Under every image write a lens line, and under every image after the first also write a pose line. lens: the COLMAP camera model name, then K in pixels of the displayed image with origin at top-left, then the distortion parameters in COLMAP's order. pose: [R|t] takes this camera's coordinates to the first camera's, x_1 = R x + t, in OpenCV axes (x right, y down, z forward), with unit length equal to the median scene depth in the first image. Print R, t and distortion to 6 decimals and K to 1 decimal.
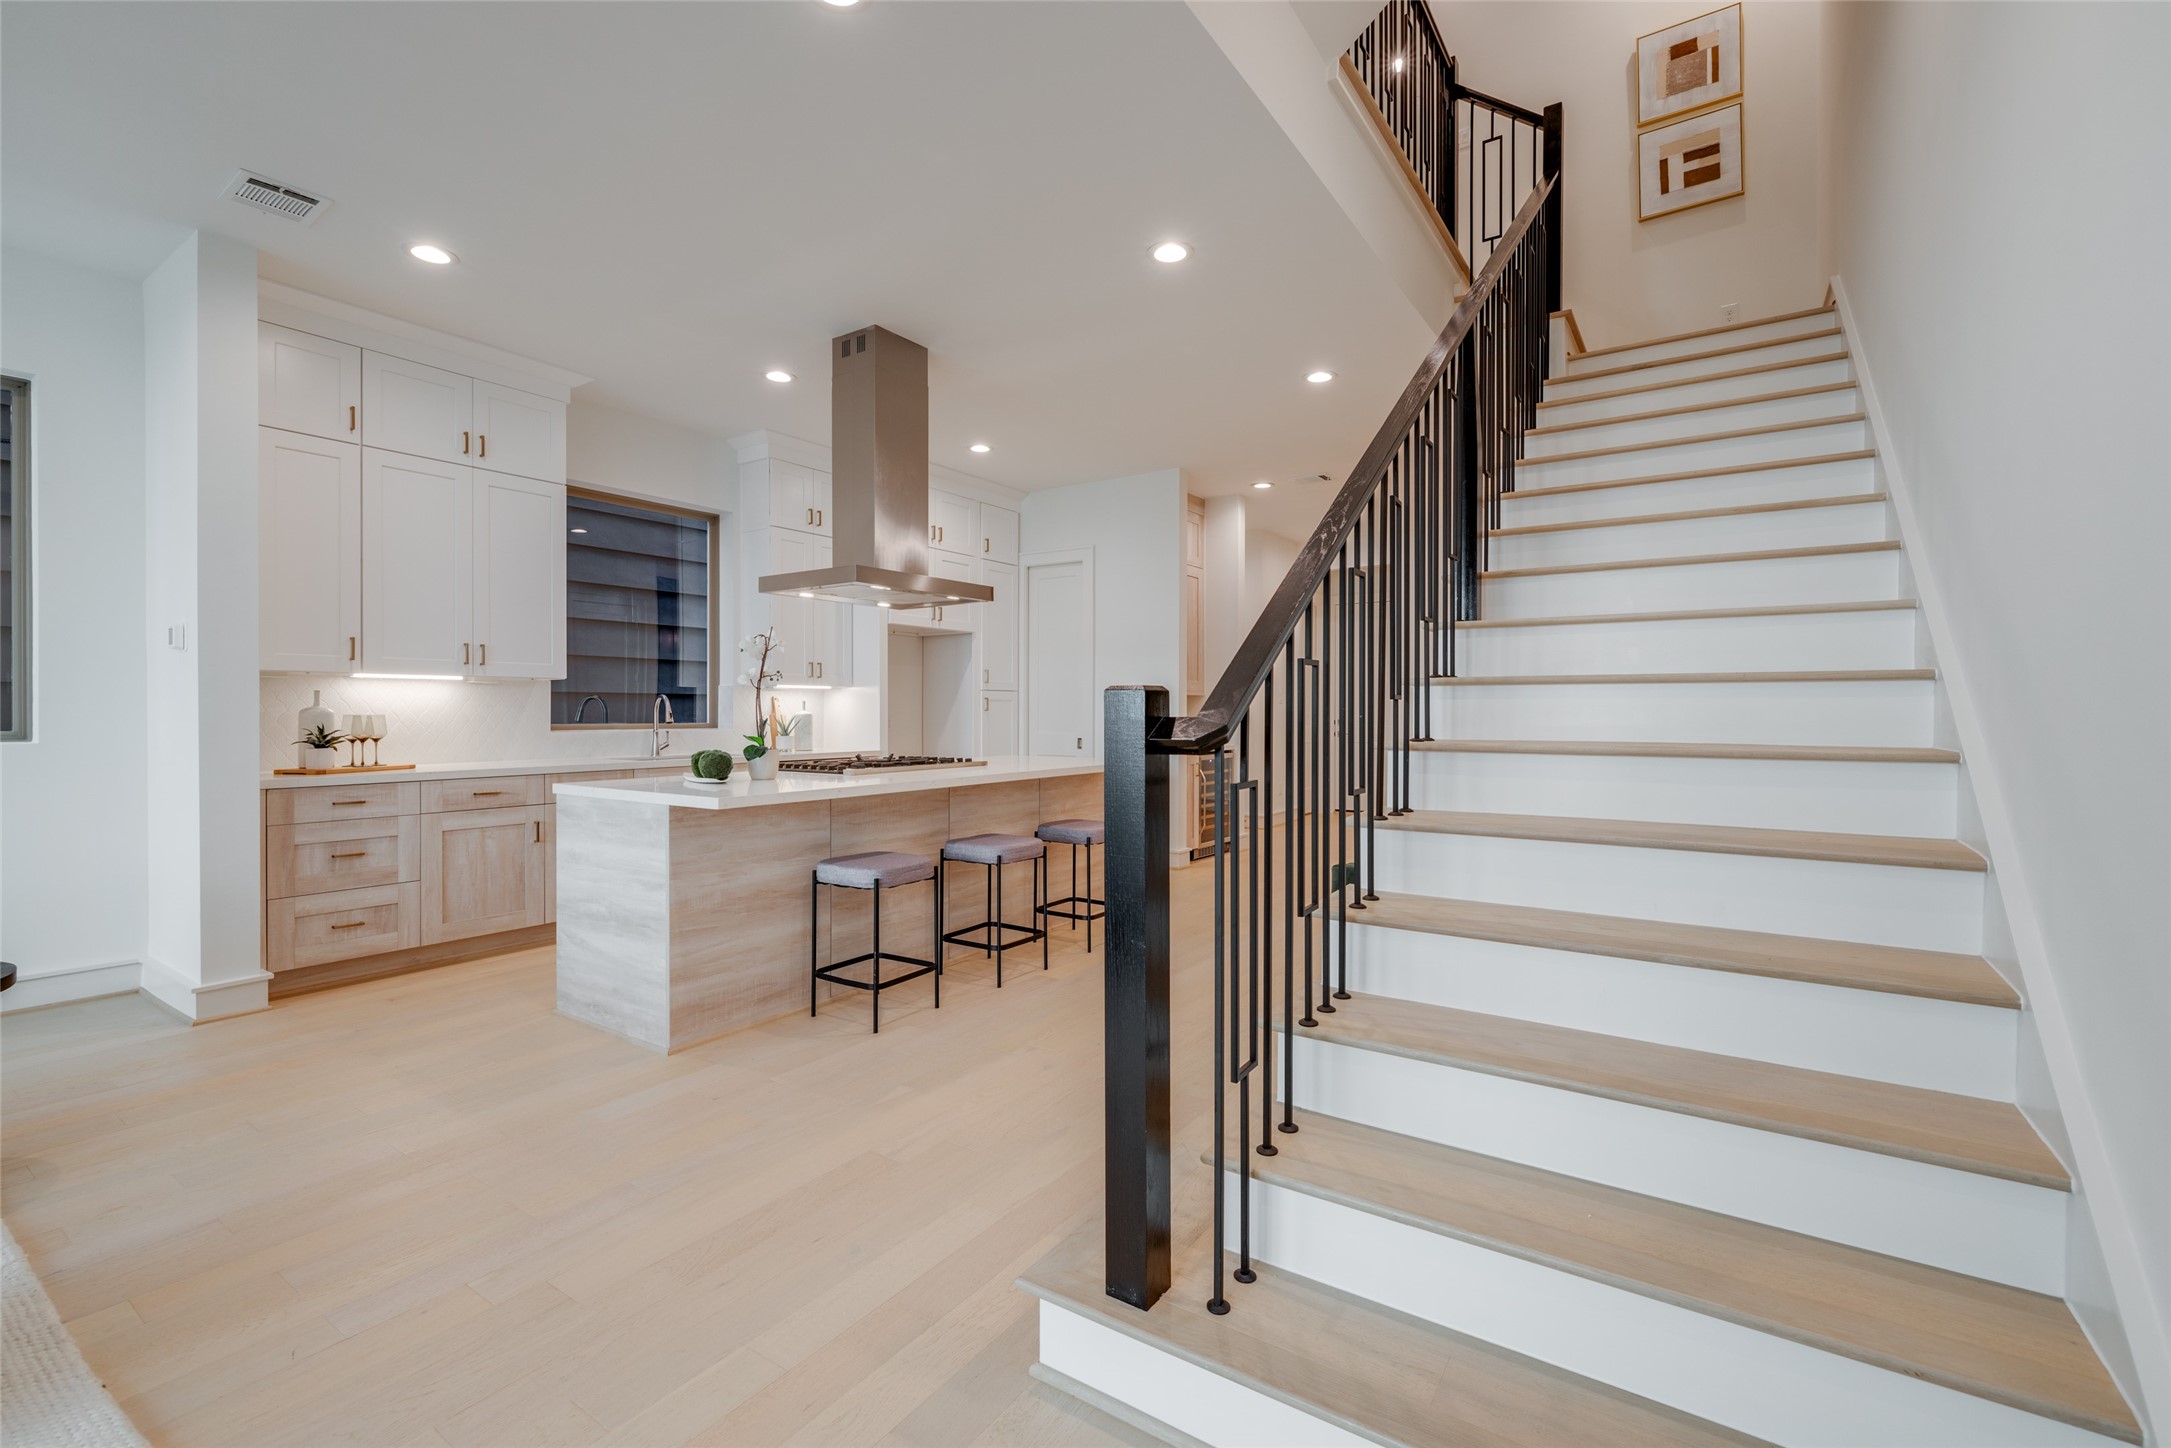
lens RADIAL K [[912.5, 0, 1101.7], [0, 912.5, 713.0], [0, 0, 1]] dist [0.000762, 0.000068]
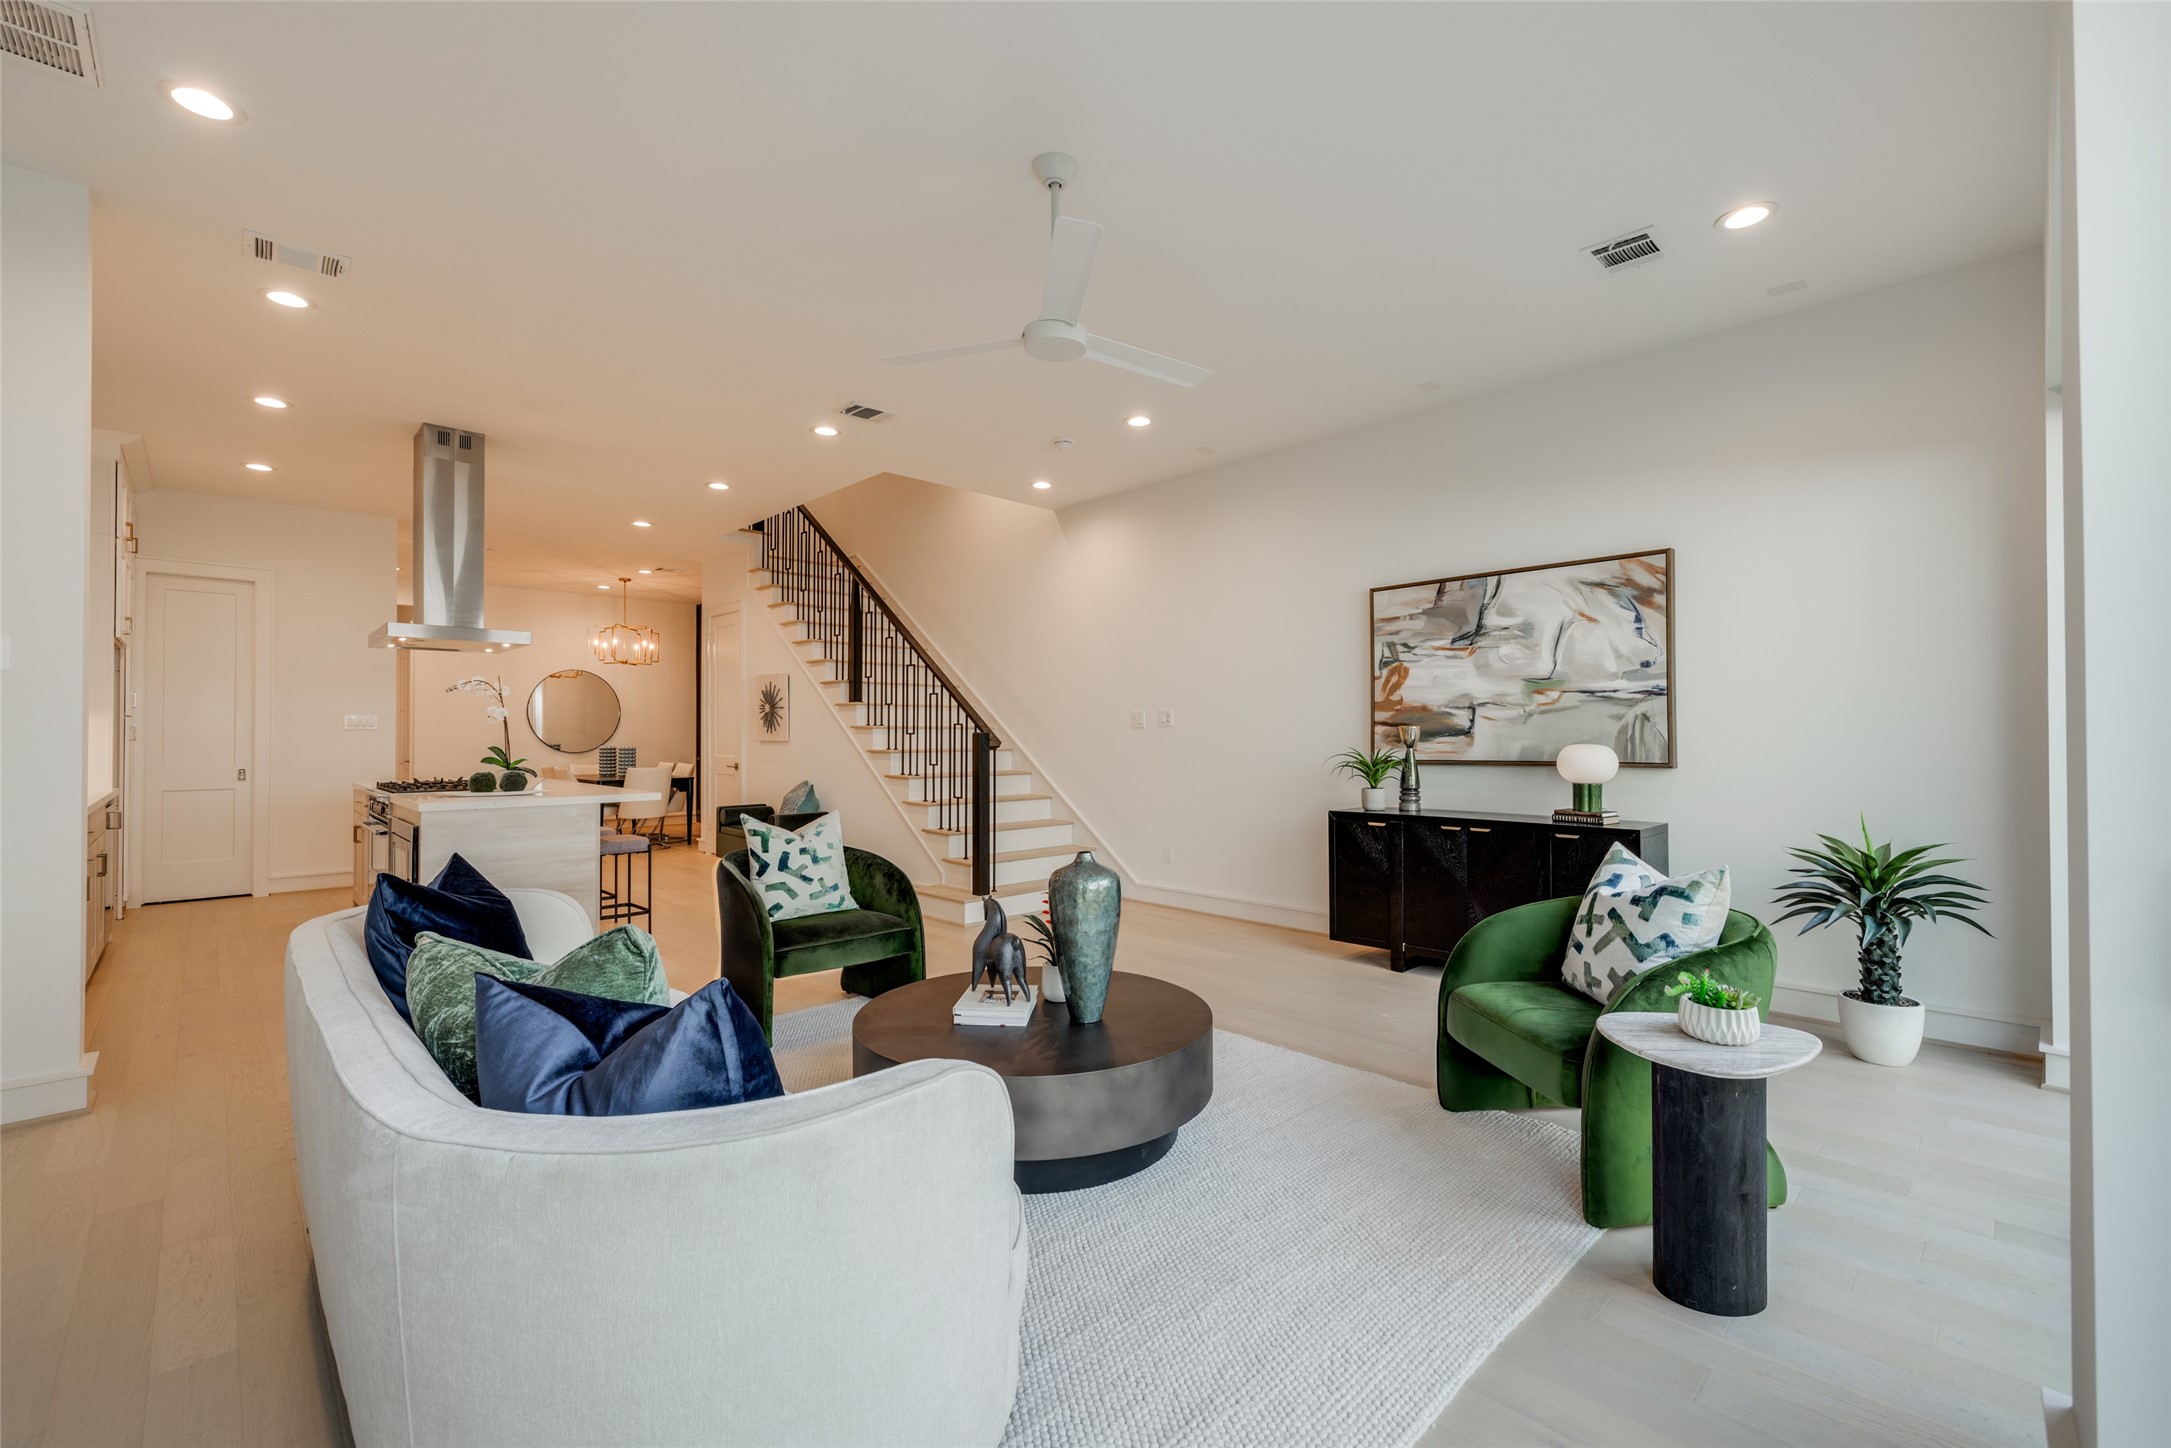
lens RADIAL K [[897.6, 0, 1085.5], [0, 897.6, 724.0], [0, 0, 1]] dist [-0.000248, -0.000107]
pose [[0.212234, 0.011992, 0.977145, -1.297784], [0.004959, 0.999899, -0.013349, -0.004455], [-0.977206, 0.007679, 0.212153, -0.068319]]
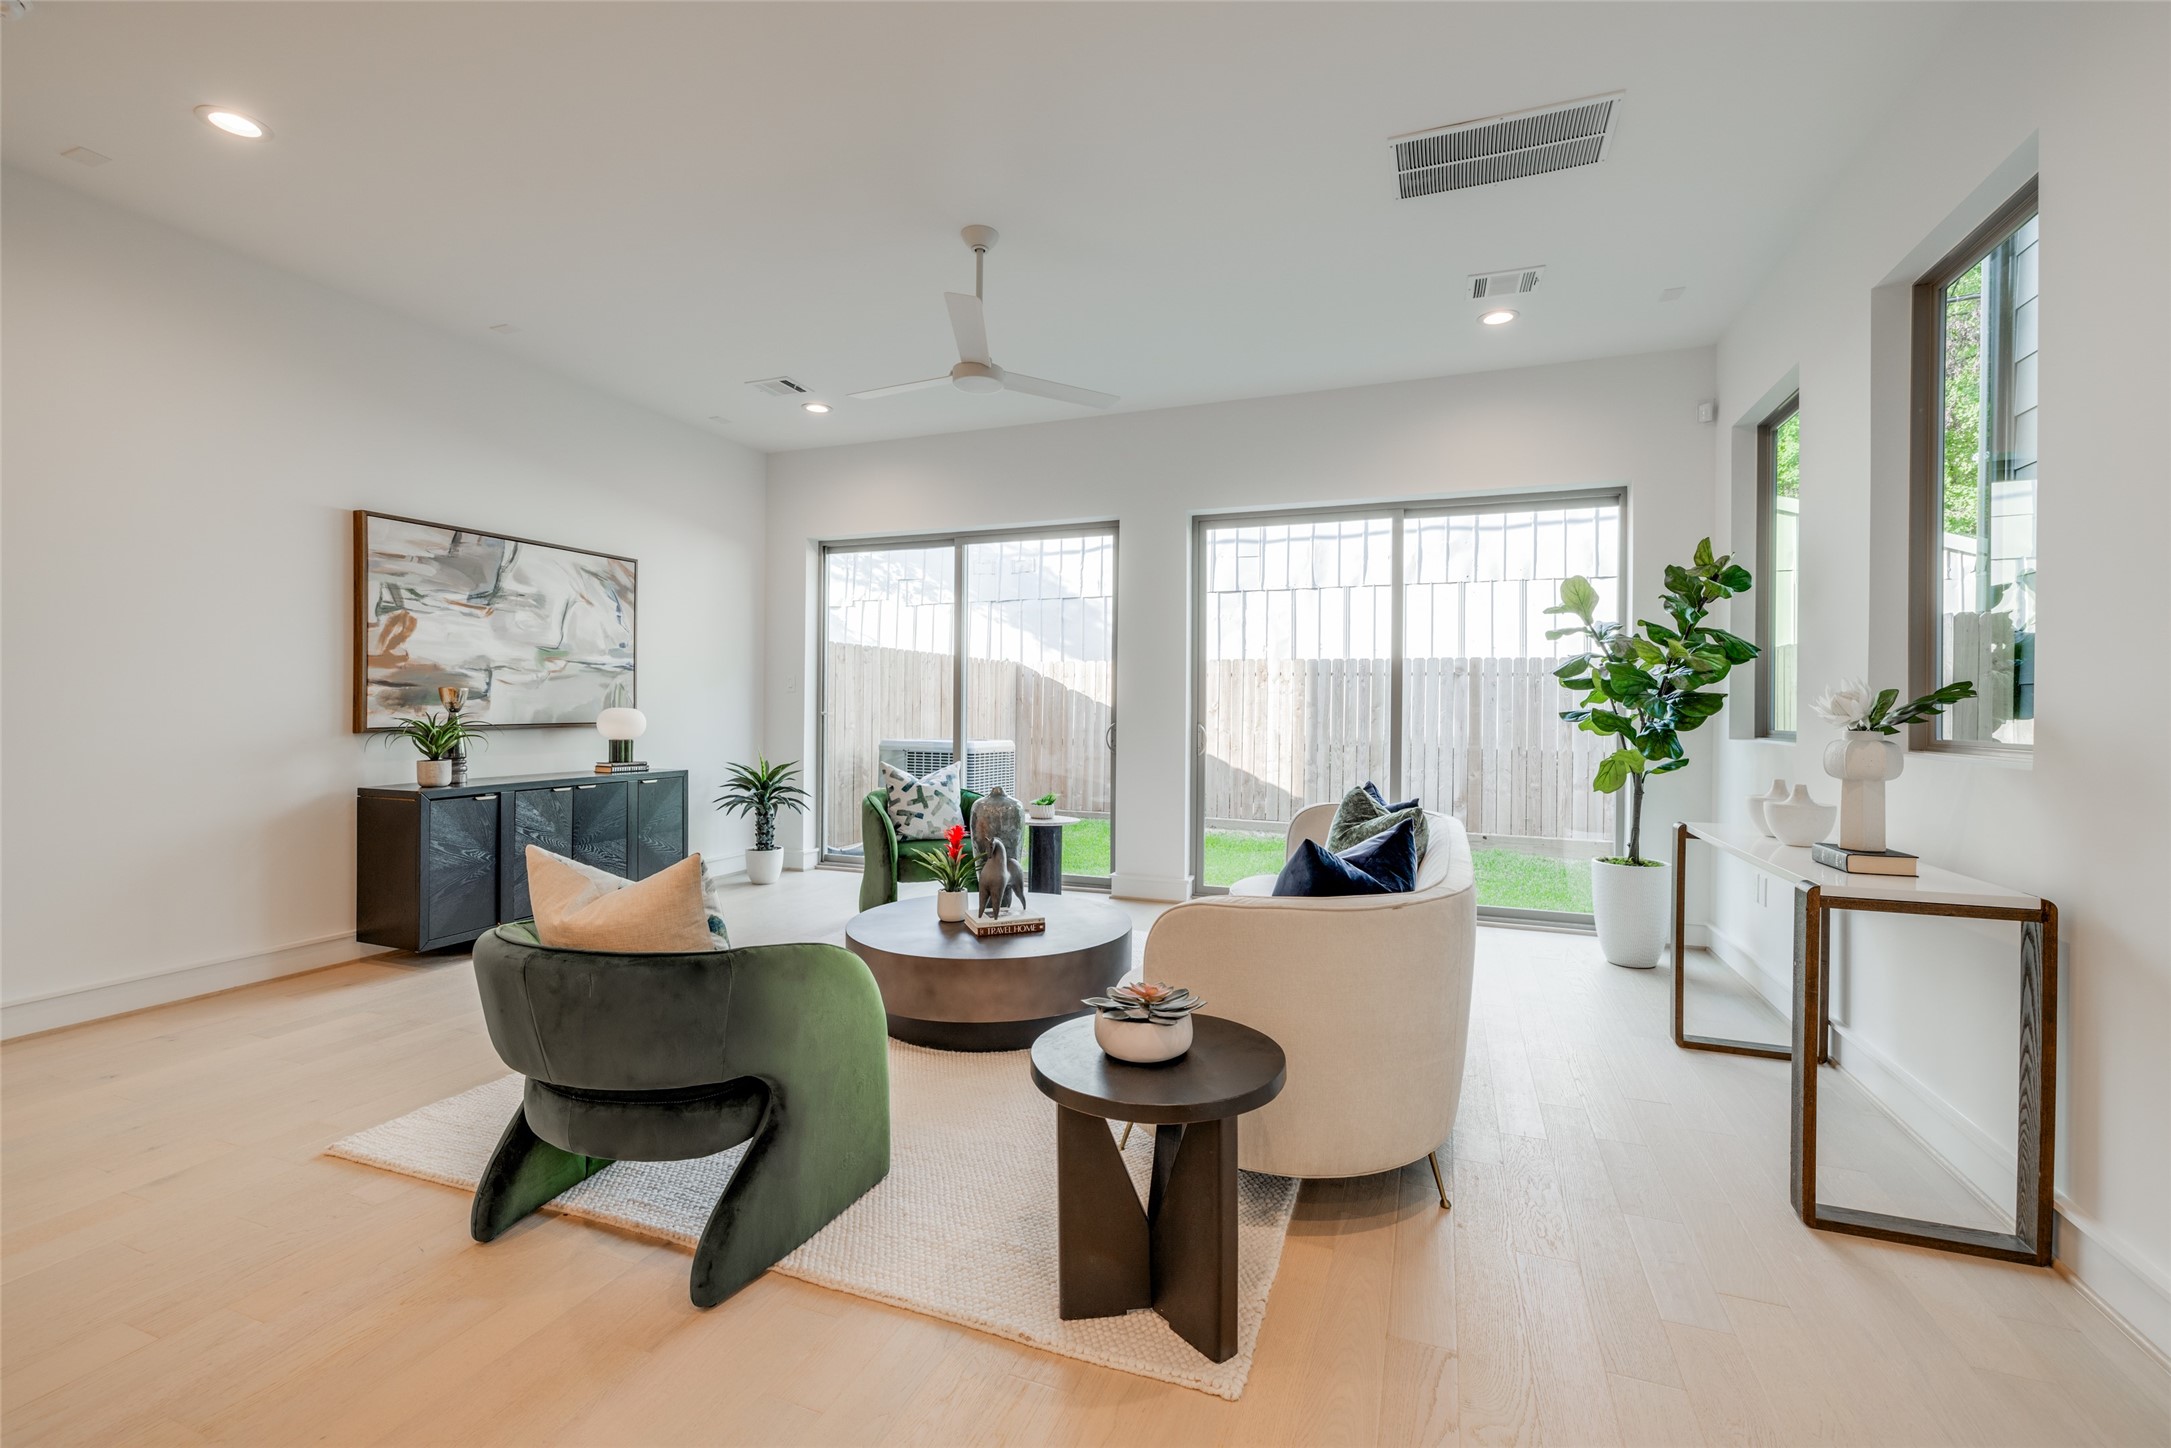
lens RADIAL K [[912.5, 0, 1101.7], [0, 912.5, 713.0], [0, 0, 1]] dist [0.000762, 0.000068]
pose [[-0.974043, -0.006759, -0.226260, -0.581193], [-0.008758, 0.999931, 0.007834, -0.000855], [0.226192, 0.009613, -0.974035, 0.929852]]
